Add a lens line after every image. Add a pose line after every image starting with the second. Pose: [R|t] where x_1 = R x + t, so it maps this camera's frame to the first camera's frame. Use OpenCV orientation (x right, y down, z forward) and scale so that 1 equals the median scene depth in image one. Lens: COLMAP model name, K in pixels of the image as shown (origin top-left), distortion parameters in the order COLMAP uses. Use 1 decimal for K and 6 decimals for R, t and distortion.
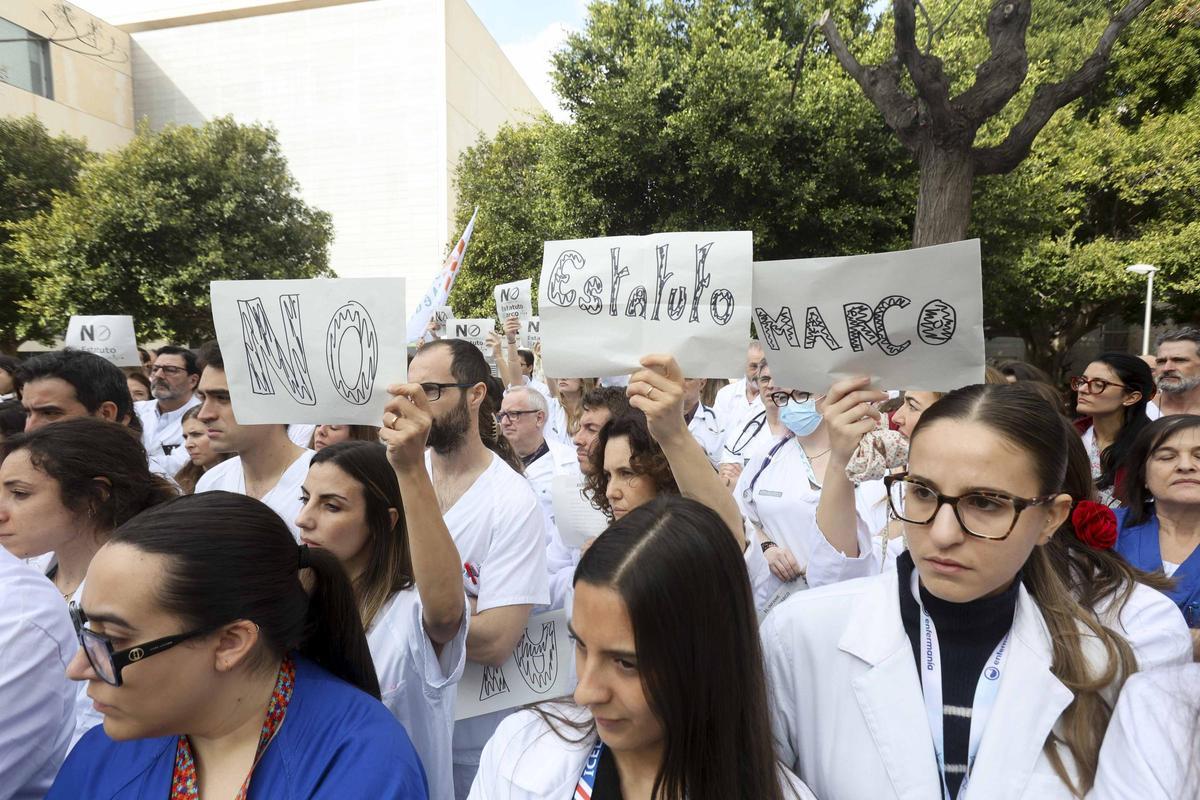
lens RADIAL K [[630.8, 0, 605.6], [0, 630.8, 396.2], [0, 0, 1]] dist [-0.026768, 0.007909]
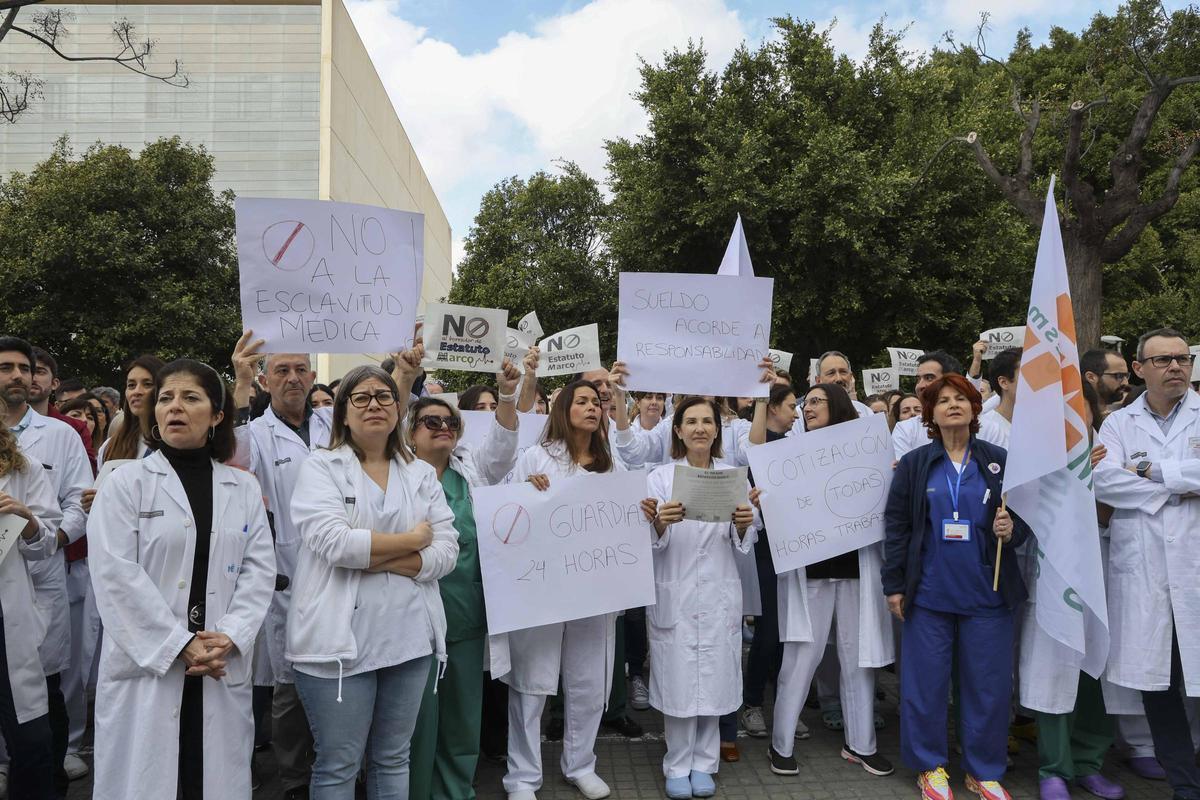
lens RADIAL K [[829.4, 0, 585.6], [0, 829.4, 397.6], [0, 0, 1]] dist [-0.067379, 0.040599]
pose [[0.970650, 0.003760, 0.240469, -0.371181], [0.025914, 0.992421, -0.120122, 0.045525], [-0.239098, 0.122828, 0.963195, -0.157249]]
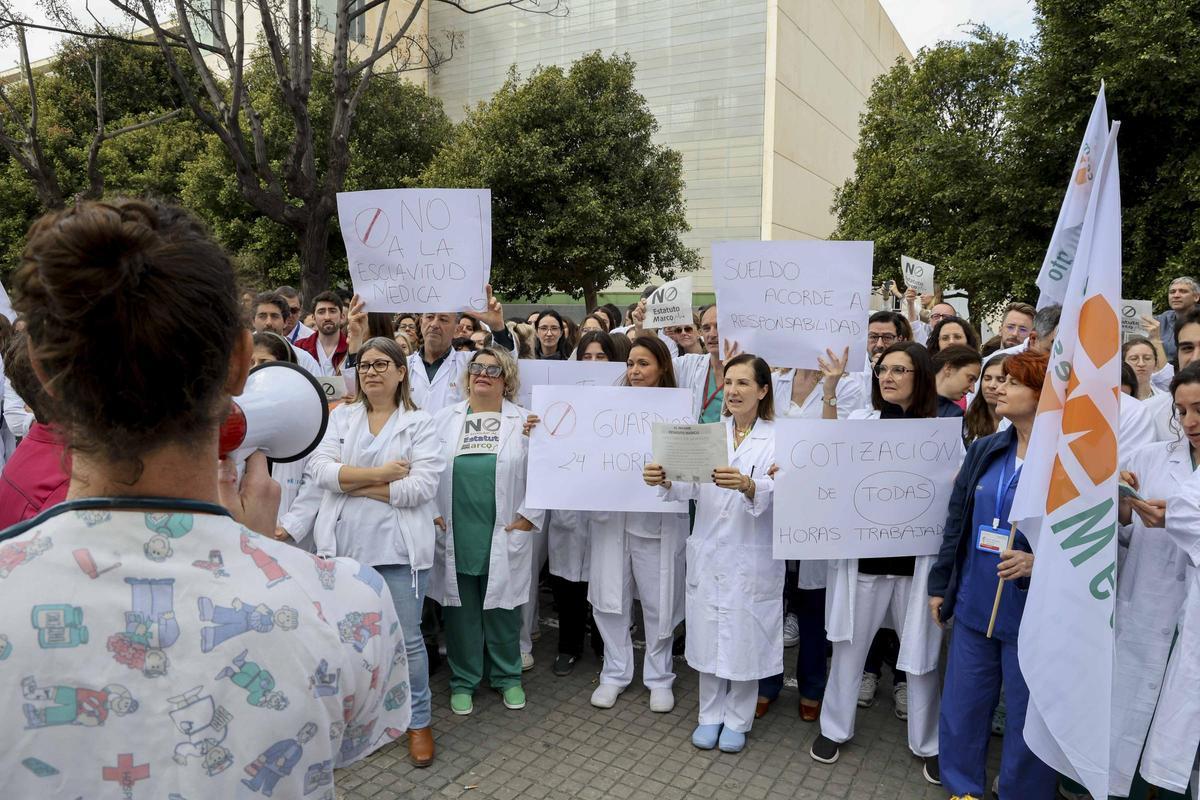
lens RADIAL K [[829.4, 0, 599.8], [0, 829.4, 382.7], [0, 0, 1]] dist [-0.067379, 0.040599]
pose [[0.942803, 0.050636, -0.329483, -0.195626], [-0.045693, 0.998697, 0.022732, 0.012221], [0.330204, -0.006376, 0.943888, -0.169331]]
